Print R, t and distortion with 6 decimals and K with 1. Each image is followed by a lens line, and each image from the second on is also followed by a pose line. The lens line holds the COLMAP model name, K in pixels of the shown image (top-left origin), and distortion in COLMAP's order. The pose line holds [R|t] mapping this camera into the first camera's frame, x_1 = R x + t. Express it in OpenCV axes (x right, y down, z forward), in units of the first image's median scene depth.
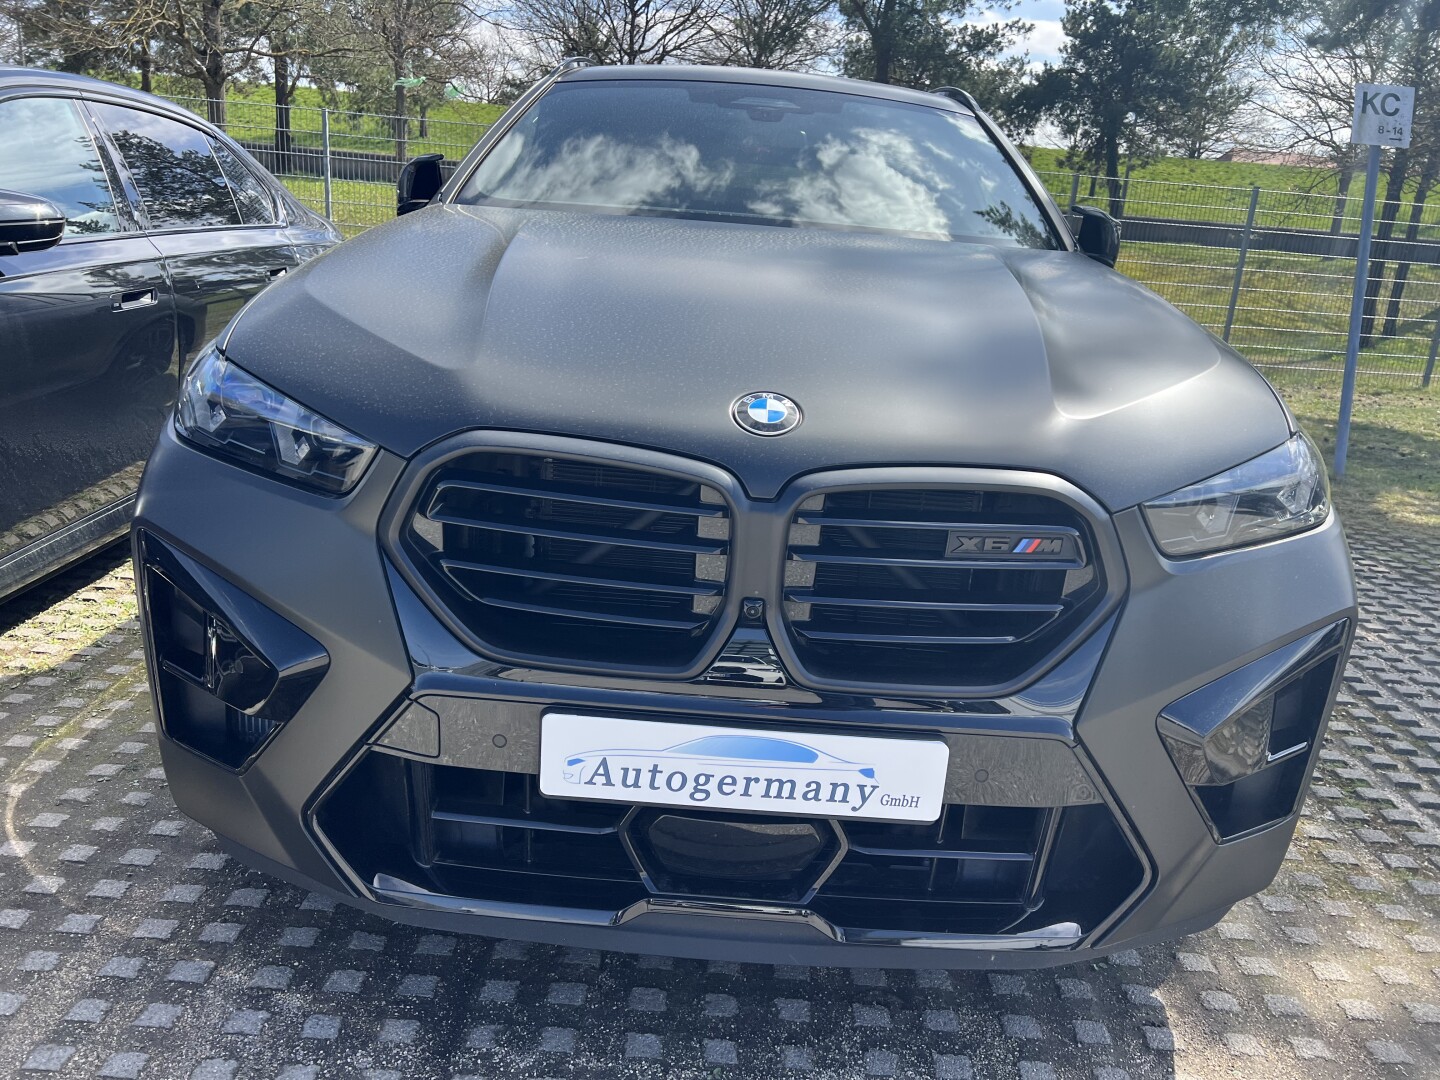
lens RADIAL K [[1103.1, 0, 730.1], [0, 1103.1, 557.1], [0, 0, 1]] dist [0.079416, -0.093601]
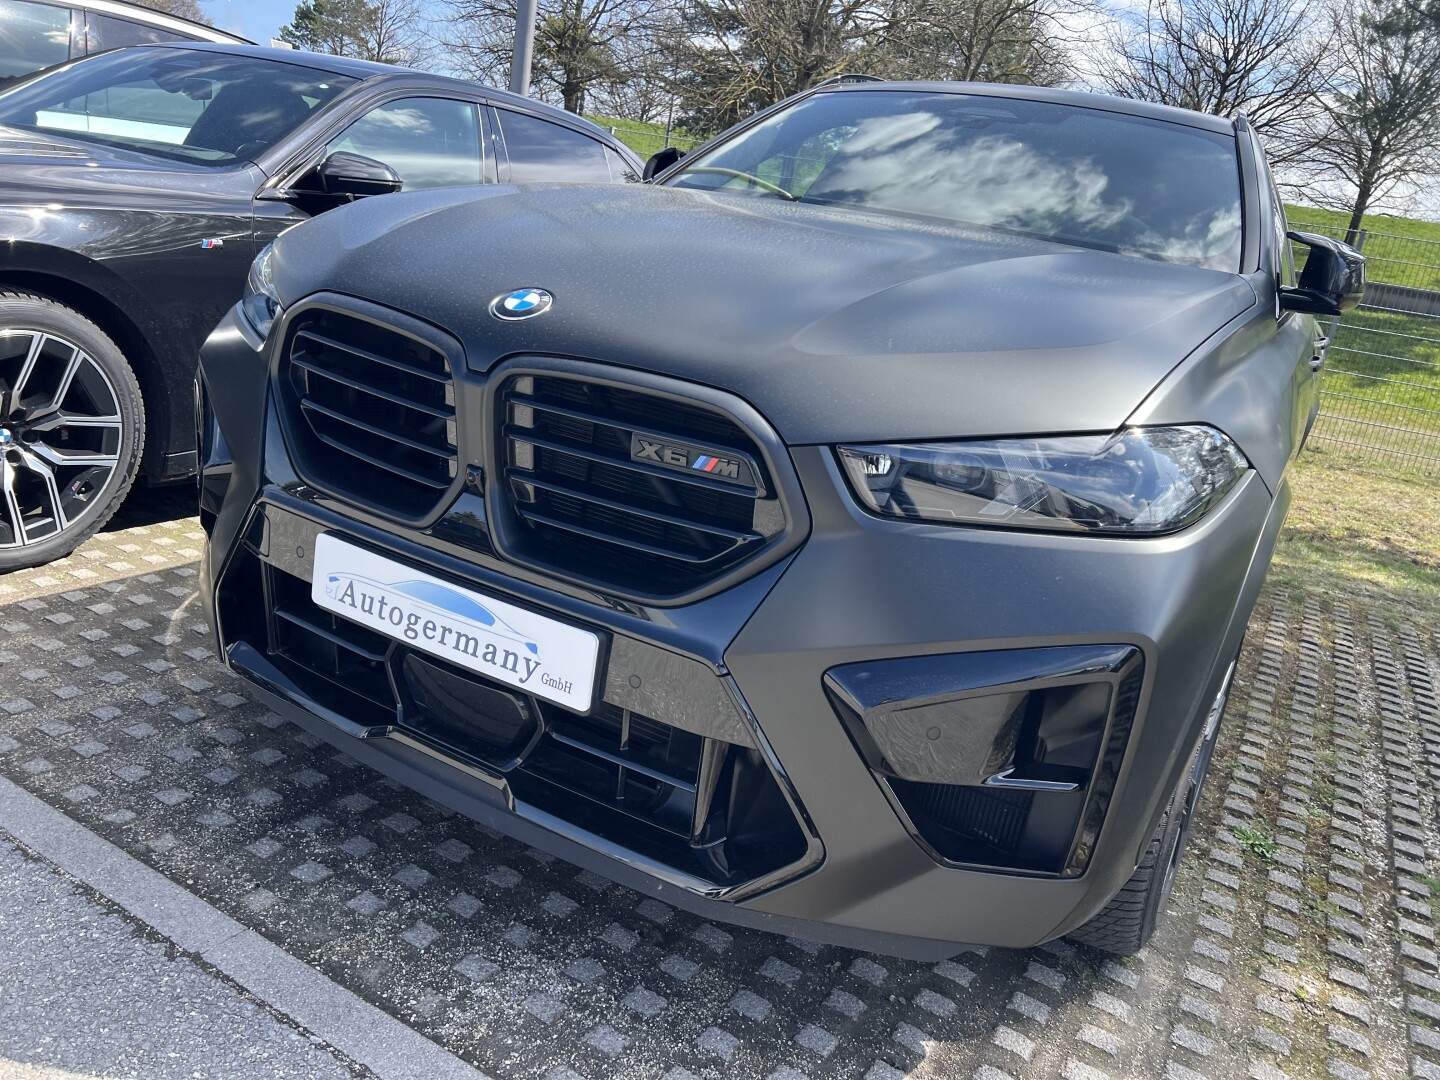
lens RADIAL K [[1101.3, 0, 723.0], [0, 1101.3, 554.1], [0, 0, 1]] dist [0.073964, -0.087131]
pose [[0.871051, 0.200579, -0.448373, 0.671813], [-0.228743, 0.973446, -0.008909, 0.067959], [0.434680, 0.110322, 0.893802, 0.113613]]
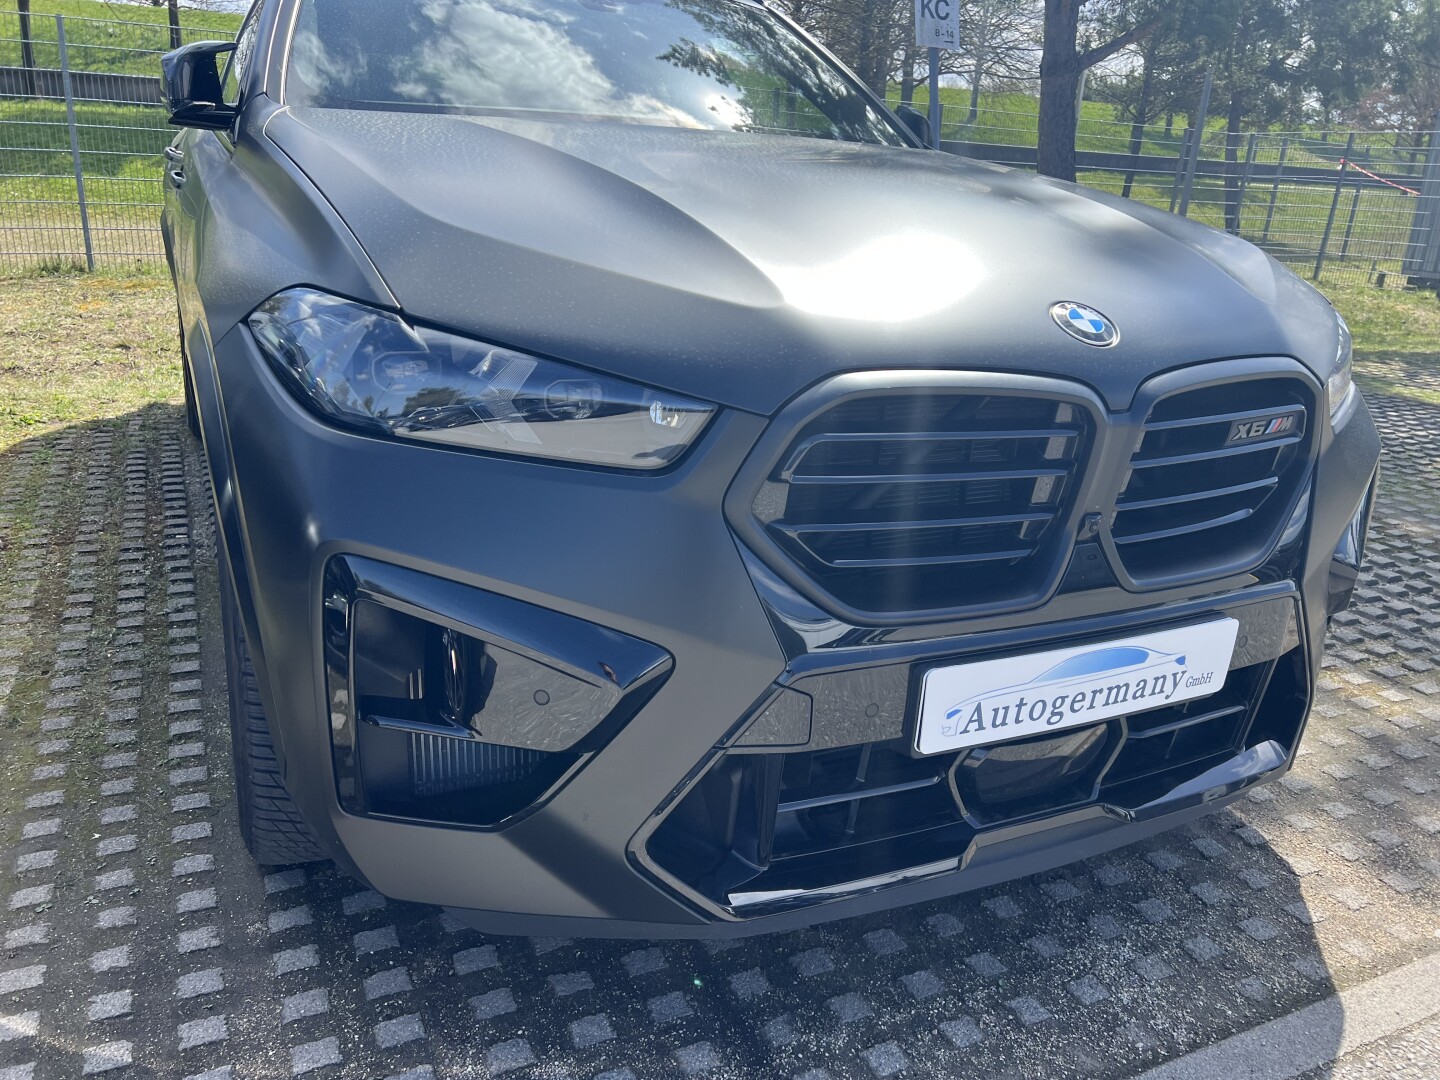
lens RADIAL K [[1115.8, 0, 730.9], [0, 1115.8, 566.2], [0, 0, 1]] dist [0.069150, -0.079613]
pose [[0.893927, -0.176326, 0.412073, -0.615522], [0.140683, 0.983288, 0.115559, -0.068274], [-0.425563, -0.045330, 0.903793, 0.204492]]
